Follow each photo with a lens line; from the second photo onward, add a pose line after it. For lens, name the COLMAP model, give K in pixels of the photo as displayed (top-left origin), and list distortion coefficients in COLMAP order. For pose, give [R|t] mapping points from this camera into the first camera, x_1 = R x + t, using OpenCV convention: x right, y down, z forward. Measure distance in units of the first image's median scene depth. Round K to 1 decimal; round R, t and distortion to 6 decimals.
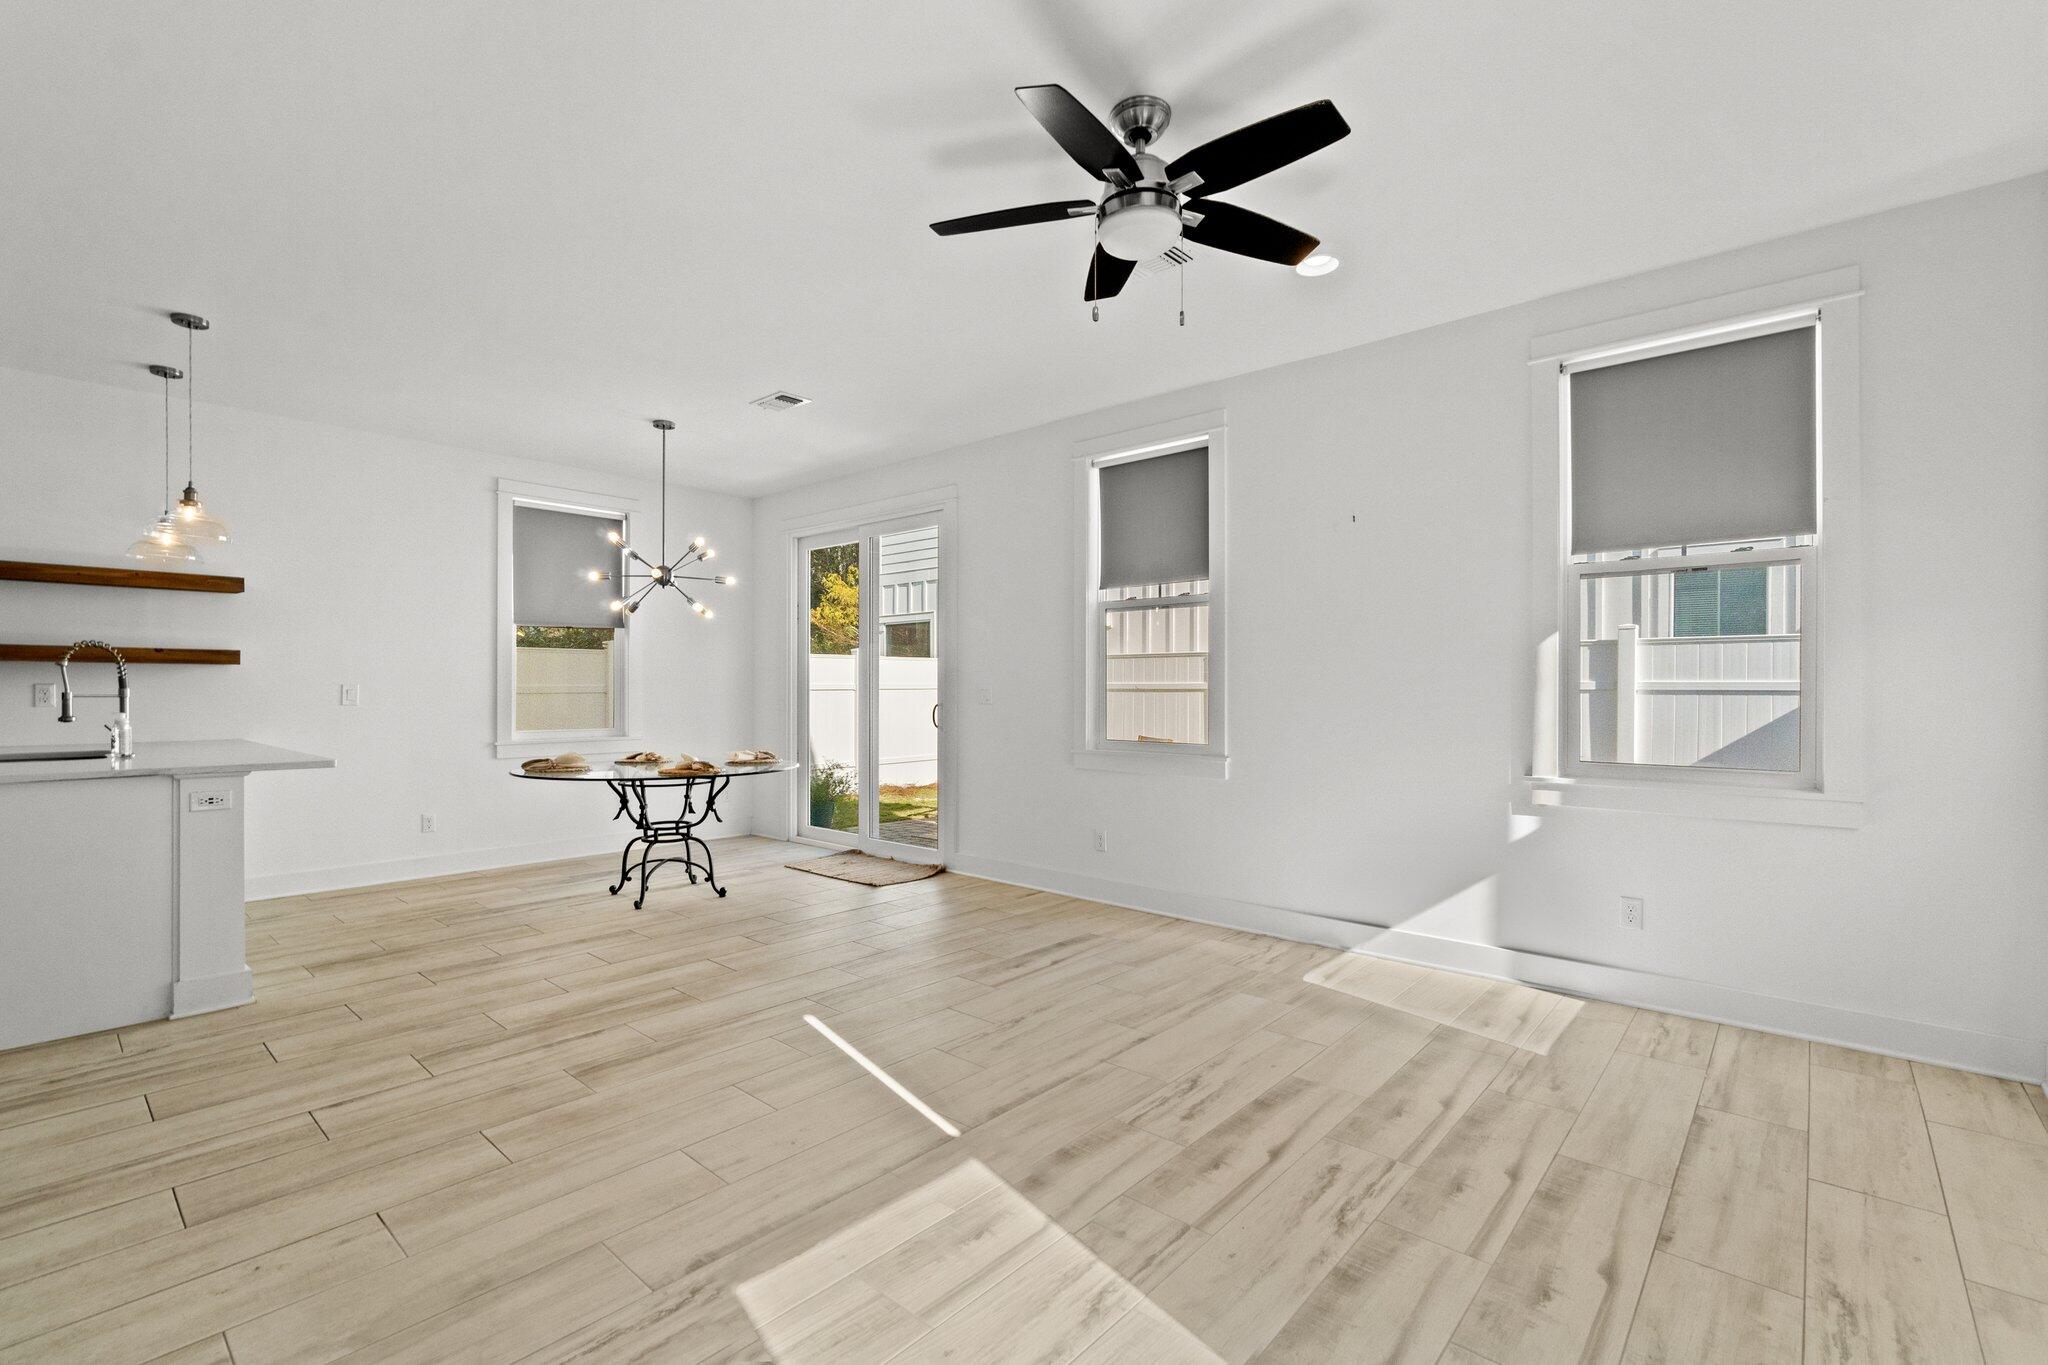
lens RADIAL K [[896.8, 0, 1032.4], [0, 896.8, 703.7], [0, 0, 1]] dist [-0.001810, 0.000981]
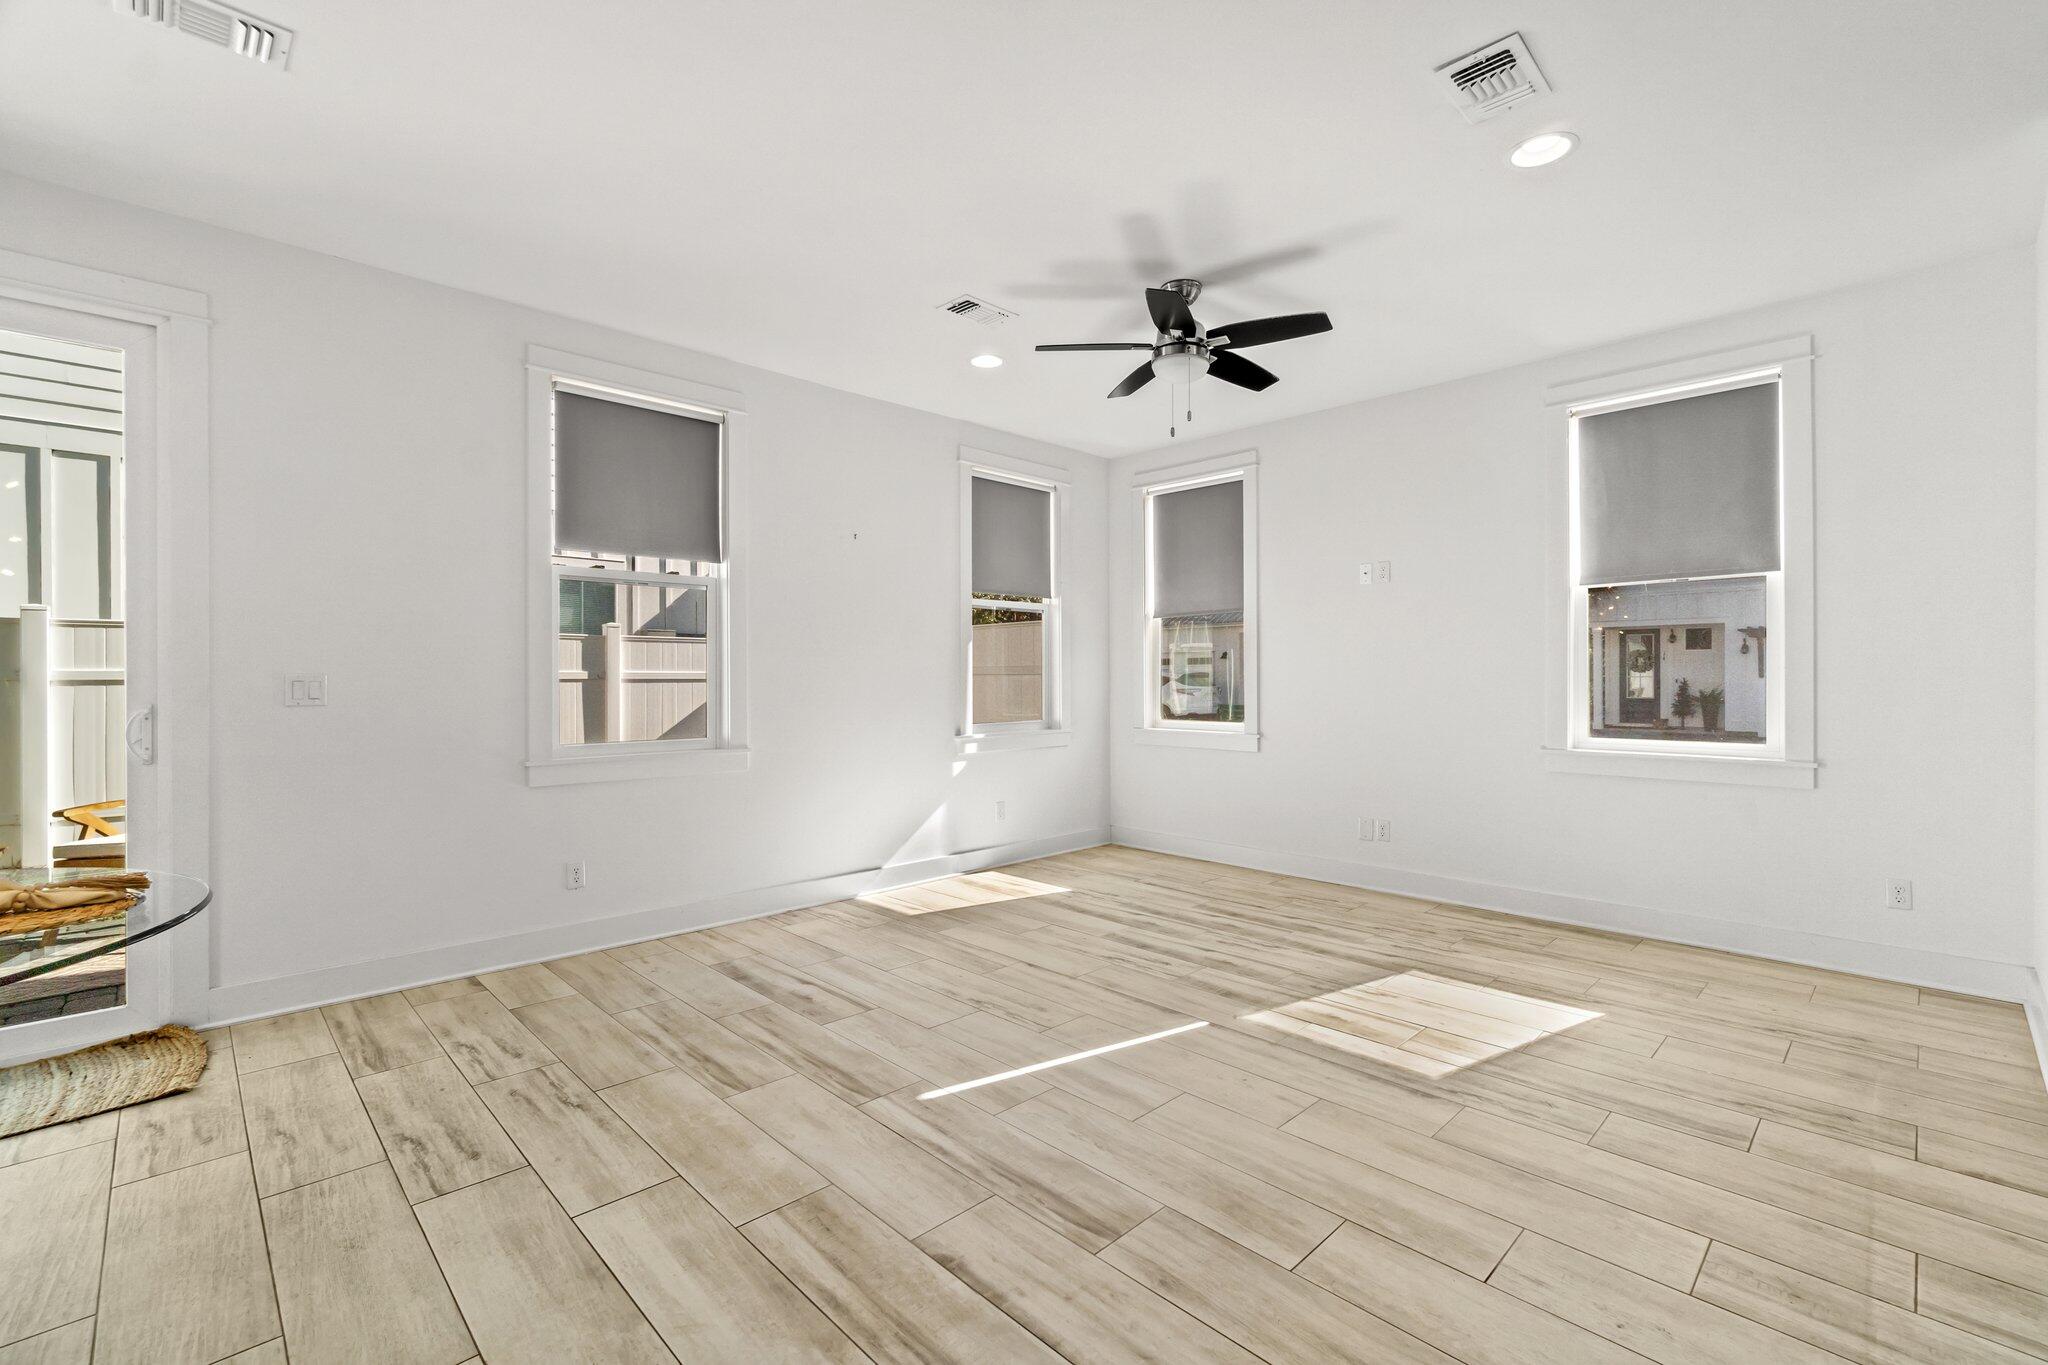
lens RADIAL K [[896.8, 0, 1020.5], [0, 896.8, 672.9], [0, 0, 1]] dist [-0.001810, 0.000981]
pose [[0.075615, 0.005080, 0.997124, -0.929955], [0.019369, 0.999791, -0.006562, -0.011184], [-0.996949, 0.019810, 0.075501, 0.781965]]
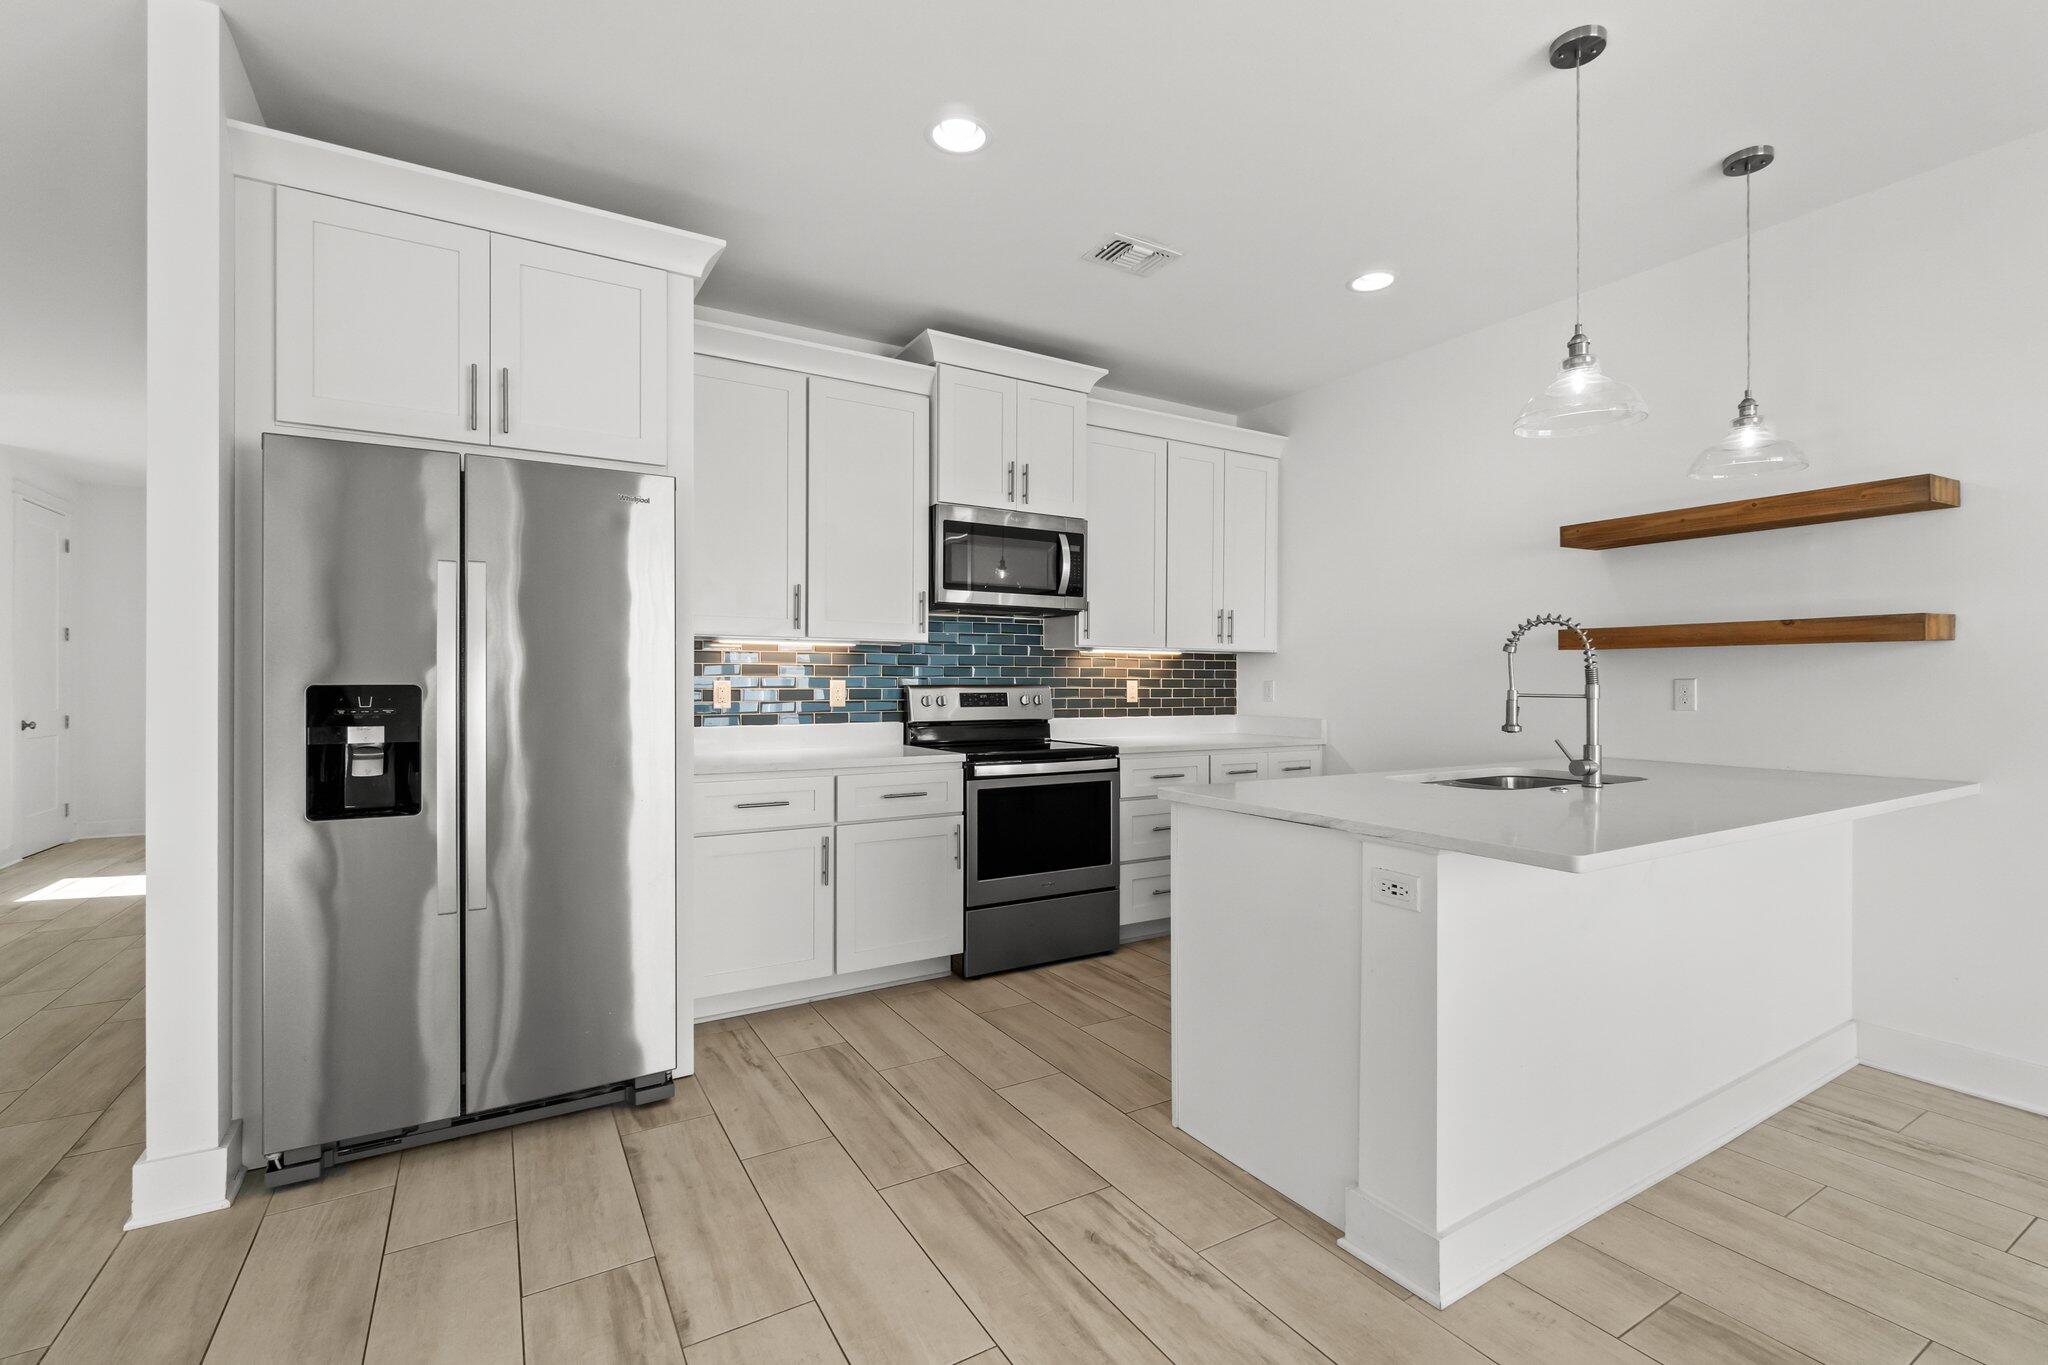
lens RADIAL K [[896.8, 0, 1026.8], [0, 896.8, 680.1], [0, 0, 1]] dist [-0.001810, 0.000981]
pose [[-0.297381, -0.005530, -0.954743, -0.301025], [-0.018389, 0.999831, -0.000063, -0.013928], [0.954582, 0.017538, -0.297432, 0.878678]]
